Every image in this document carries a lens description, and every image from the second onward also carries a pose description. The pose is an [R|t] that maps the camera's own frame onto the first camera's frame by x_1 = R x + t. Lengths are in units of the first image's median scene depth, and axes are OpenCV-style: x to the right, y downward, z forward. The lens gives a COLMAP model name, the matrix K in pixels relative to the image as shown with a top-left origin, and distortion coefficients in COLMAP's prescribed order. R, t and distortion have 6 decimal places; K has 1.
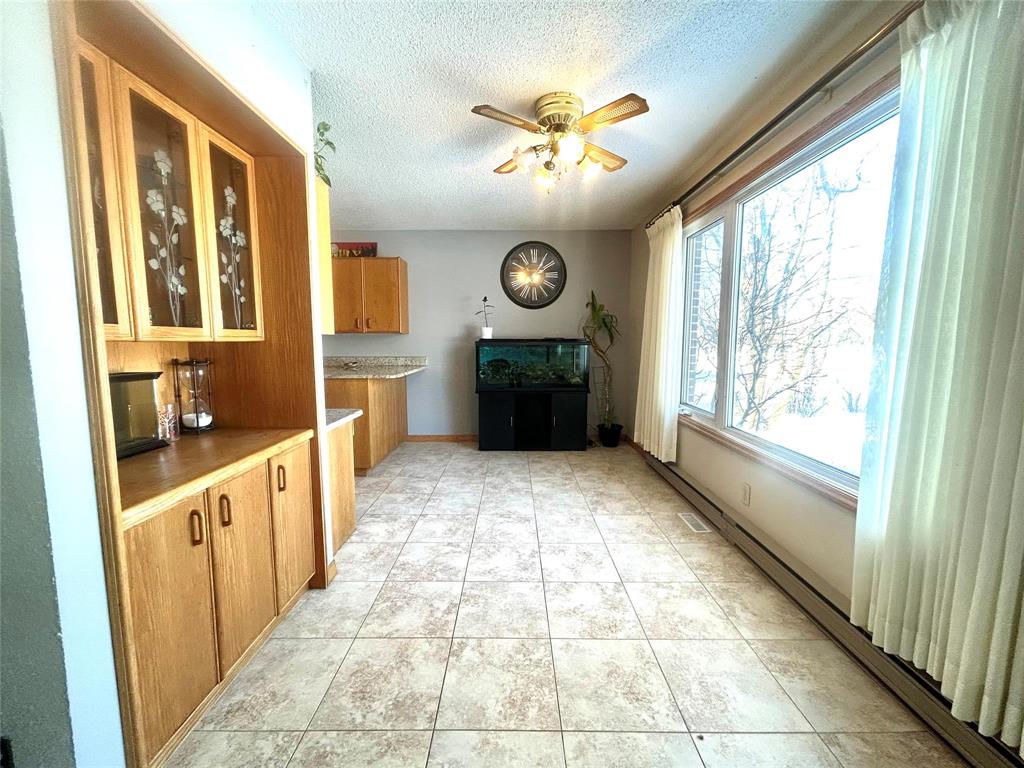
lens RADIAL K [[410.7, 0, 513.2], [0, 410.7, 382.7], [0, 0, 1]] dist [-0.000786, -0.000032]
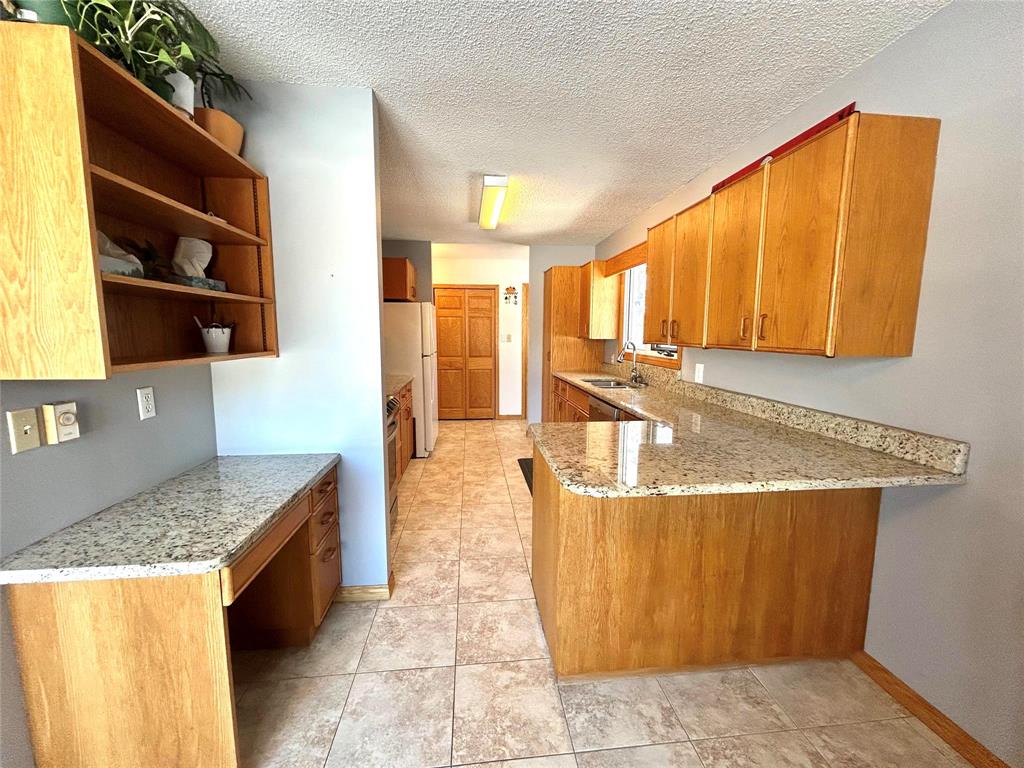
lens RADIAL K [[410.7, 0, 513.2], [0, 410.7, 382.7], [0, 0, 1]] dist [-0.000786, -0.000032]
pose [[0.105714, 0.119249, -0.987220, 0.035780], [-0.107461, 0.988339, 0.107877, -0.152038], [0.988573, 0.094683, 0.117296, 1.011664]]
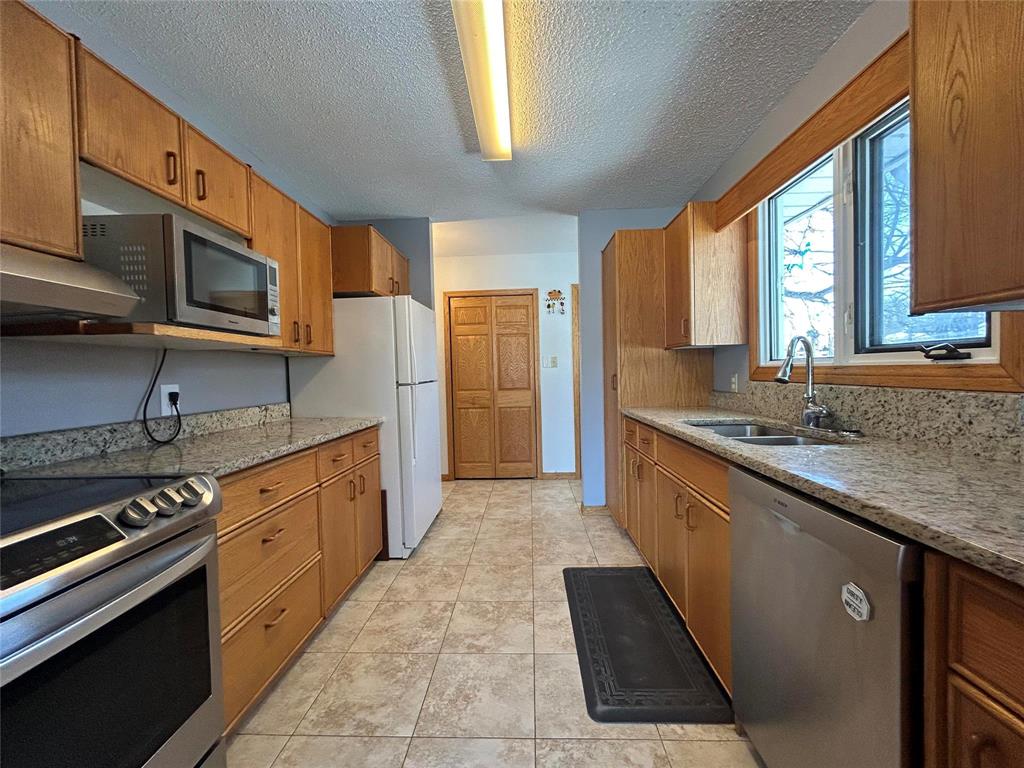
lens RADIAL K [[410.7, 0, 513.2], [0, 410.7, 382.7], [0, 0, 1]] dist [-0.000786, -0.000032]
pose [[-0.039753, 0.023020, -0.998944, -0.554723], [-0.078988, 0.996534, 0.026108, -0.103774], [0.996083, 0.079942, -0.037797, 1.124446]]
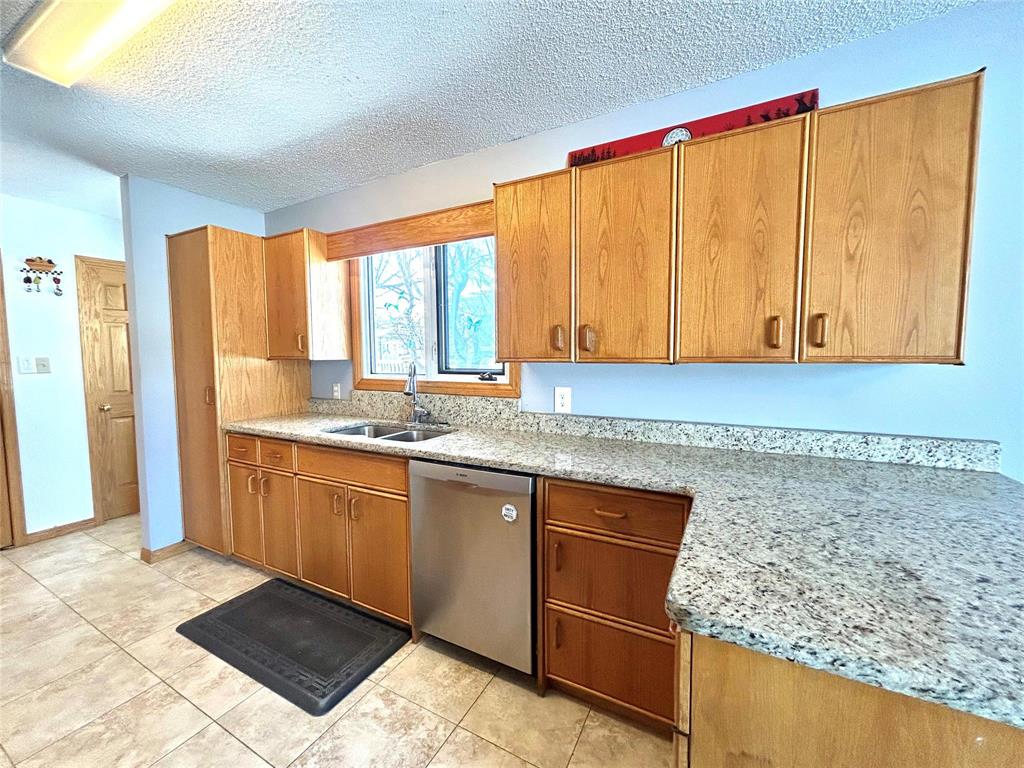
lens RADIAL K [[410.7, 0, 513.2], [0, 410.7, 382.7], [0, 0, 1]] dist [-0.000786, -0.000032]
pose [[0.879604, 0.022315, -0.475183, -0.568981], [-0.038860, 0.998931, -0.025021, -0.127207], [0.474116, 0.040474, 0.879531, 0.890249]]
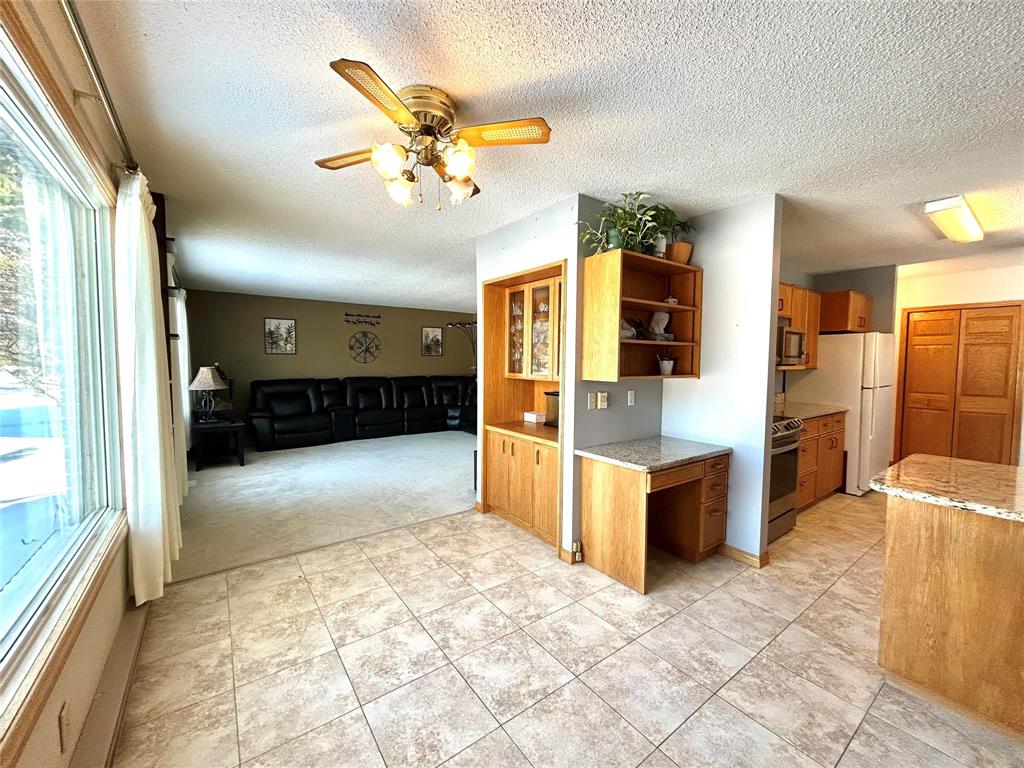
lens RADIAL K [[410.7, 0, 513.2], [0, 410.7, 382.7], [0, 0, 1]] dist [-0.000786, -0.000032]
pose [[-0.804344, 0.025229, -0.593628, 0.316814], [-0.069854, 0.988154, 0.136646, -0.178494], [0.590044, 0.151377, -0.793053, 1.244169]]
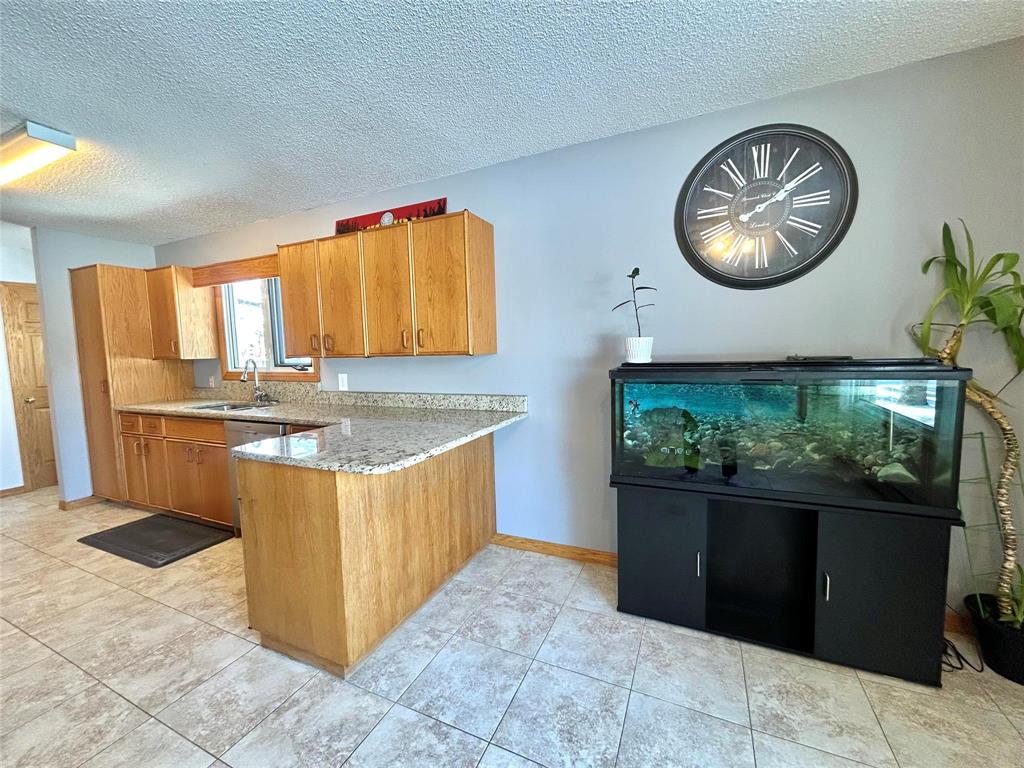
lens RADIAL K [[410.7, 0, 513.2], [0, 410.7, 382.7], [0, 0, 1]] dist [-0.000786, -0.000032]
pose [[0.907963, 0.007608, -0.418980, -0.002680], [-0.014222, 0.999819, -0.012666, -0.110625], [0.418808, 0.017459, 0.907907, 0.768583]]
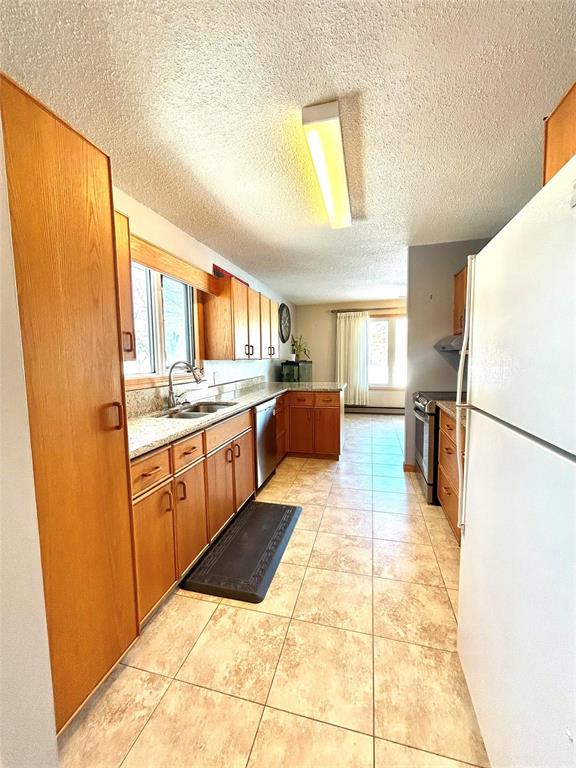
lens RADIAL K [[308.0, 0, 288.0], [0, 308.0, 384.0], [0, 0, 1]] dist [-0.000786, -0.000032]
pose [[0.258640, -0.092340, 0.961550, -1.782292], [0.119238, 0.990860, 0.063082, -0.138161], [-0.958586, 0.098338, 0.267286, 0.996434]]
